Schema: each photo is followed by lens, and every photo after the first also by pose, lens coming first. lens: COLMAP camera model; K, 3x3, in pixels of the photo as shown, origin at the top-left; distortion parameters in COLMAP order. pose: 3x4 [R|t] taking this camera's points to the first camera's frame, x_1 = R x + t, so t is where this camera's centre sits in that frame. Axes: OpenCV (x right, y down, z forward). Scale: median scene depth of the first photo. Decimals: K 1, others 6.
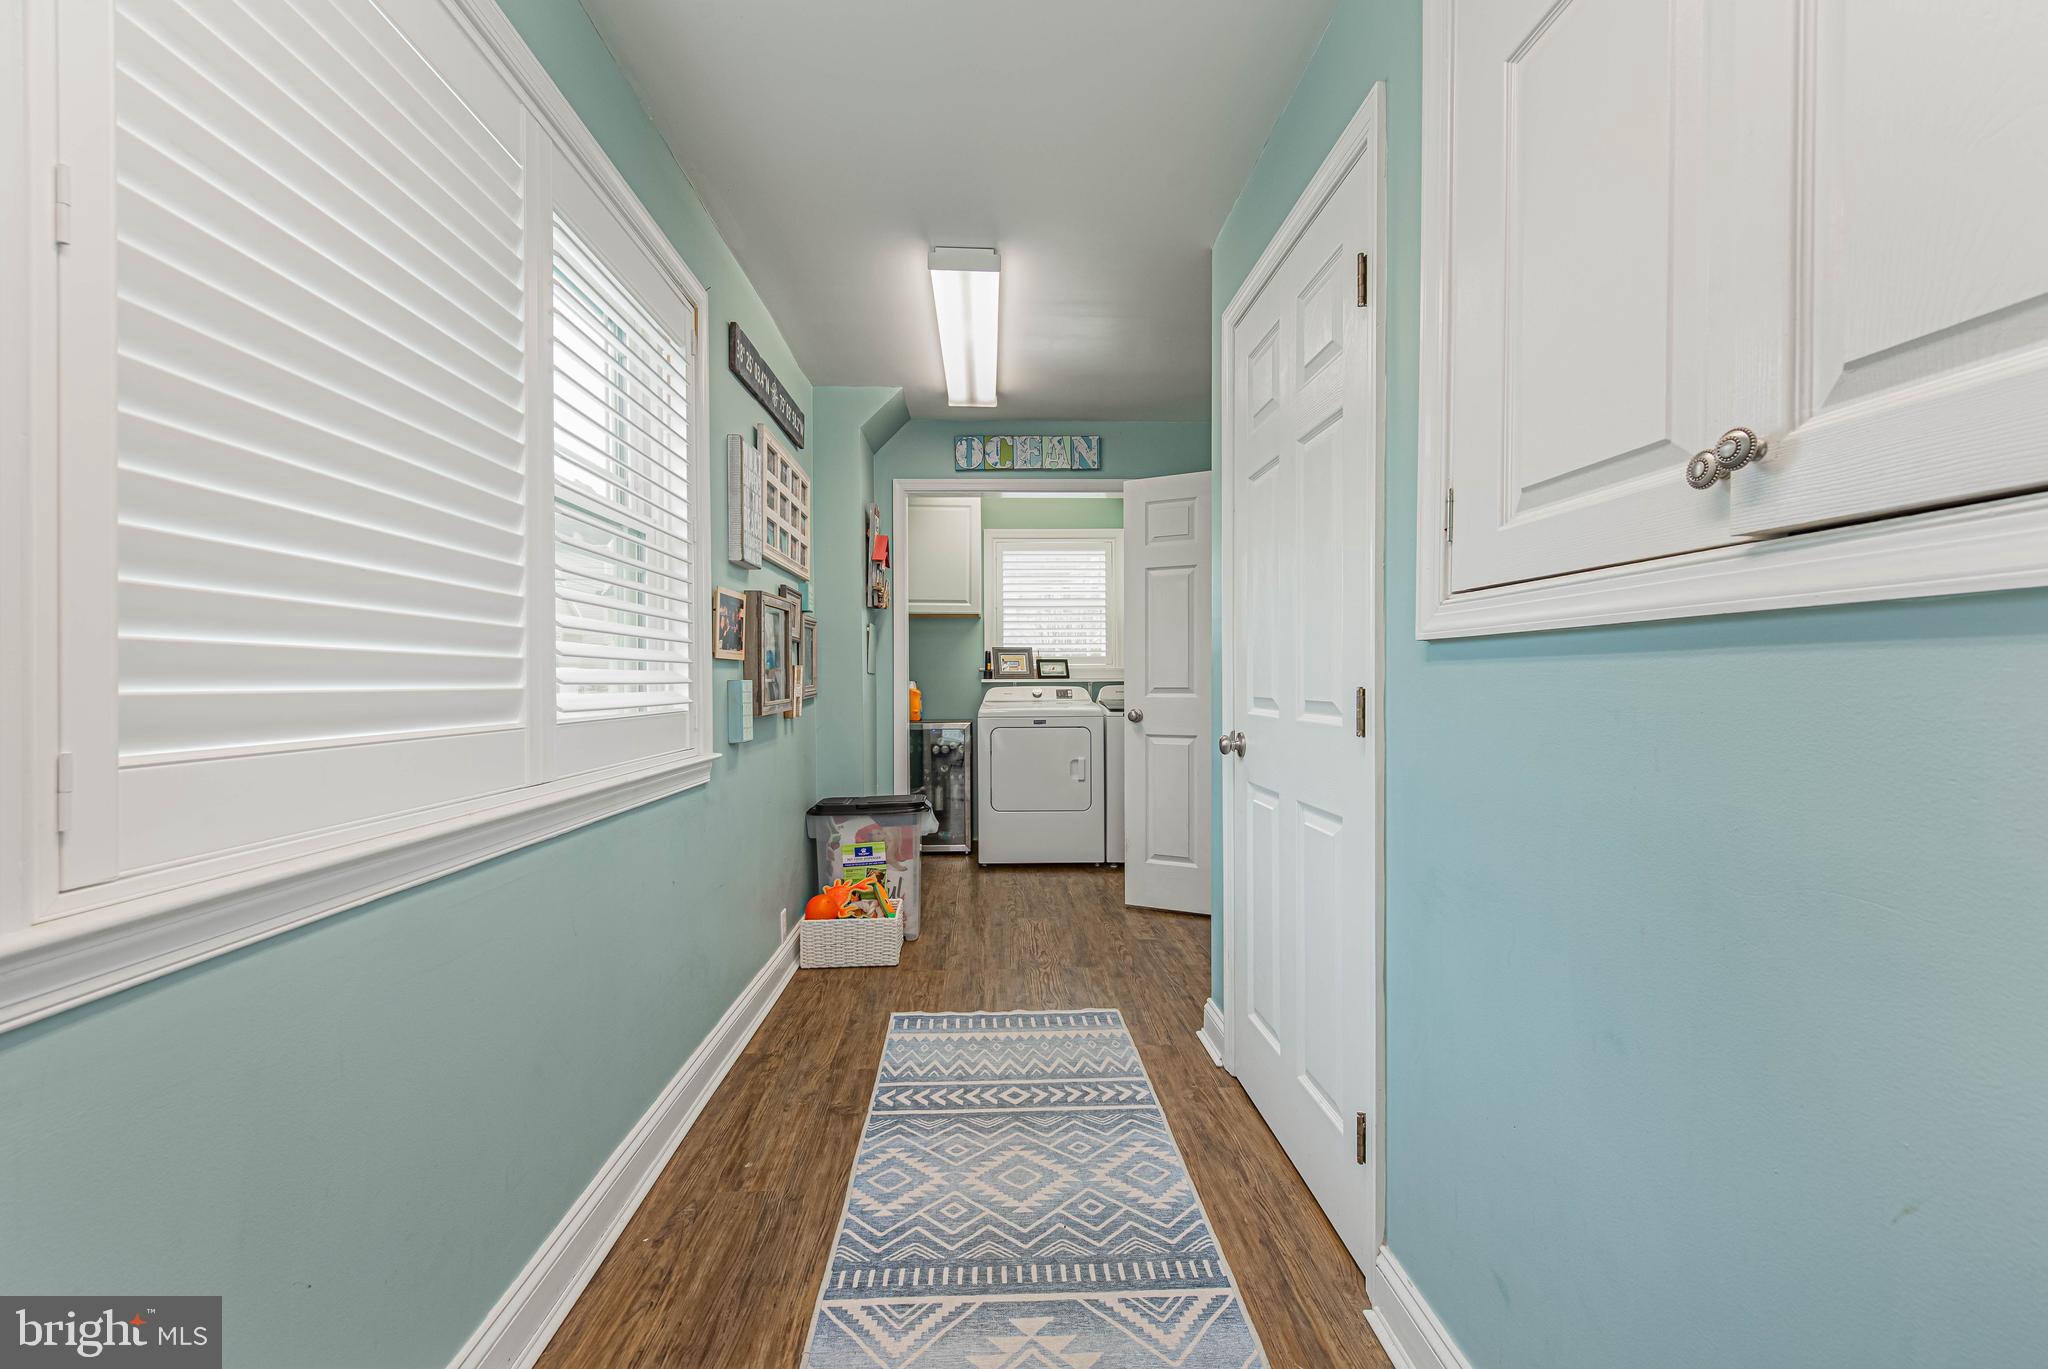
lens RADIAL K [[819.3, 0, 1027.7], [0, 819.3, 684.7], [0, 0, 1]] dist [0.010356, -0.001542]
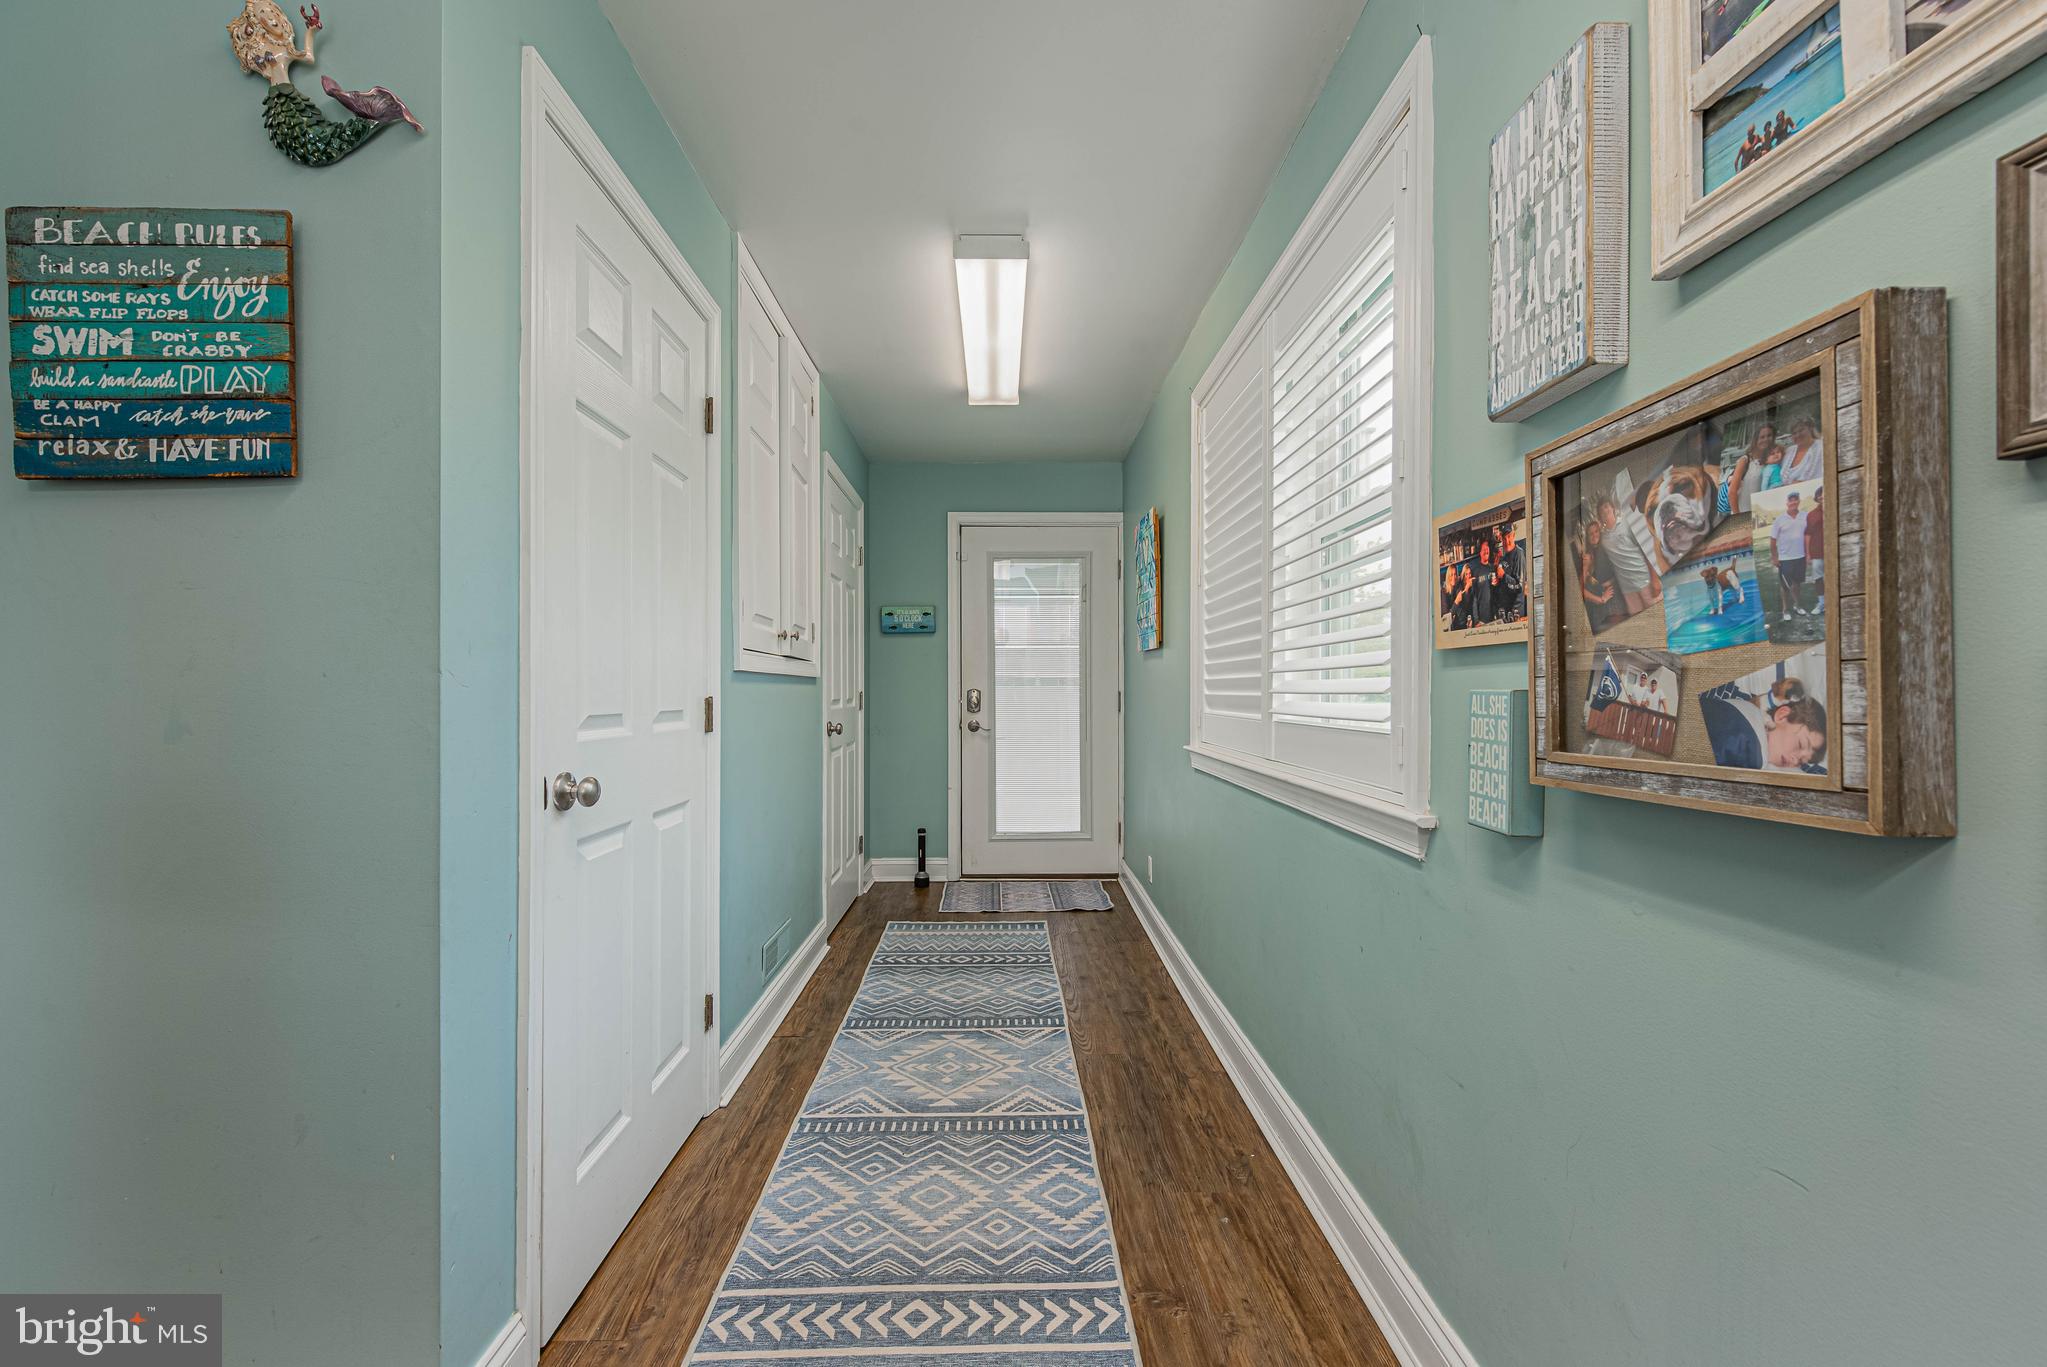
lens RADIAL K [[818.9, 0, 1018.3], [0, 818.9, 685.7], [0, 0, 1]] dist [0.010356, -0.001542]
pose [[-0.999626, 0.004732, 0.026952, -0.123026], [0.004664, 0.999986, -0.002588, -0.007496], [-0.026964, -0.002462, -0.999633, 1.727099]]
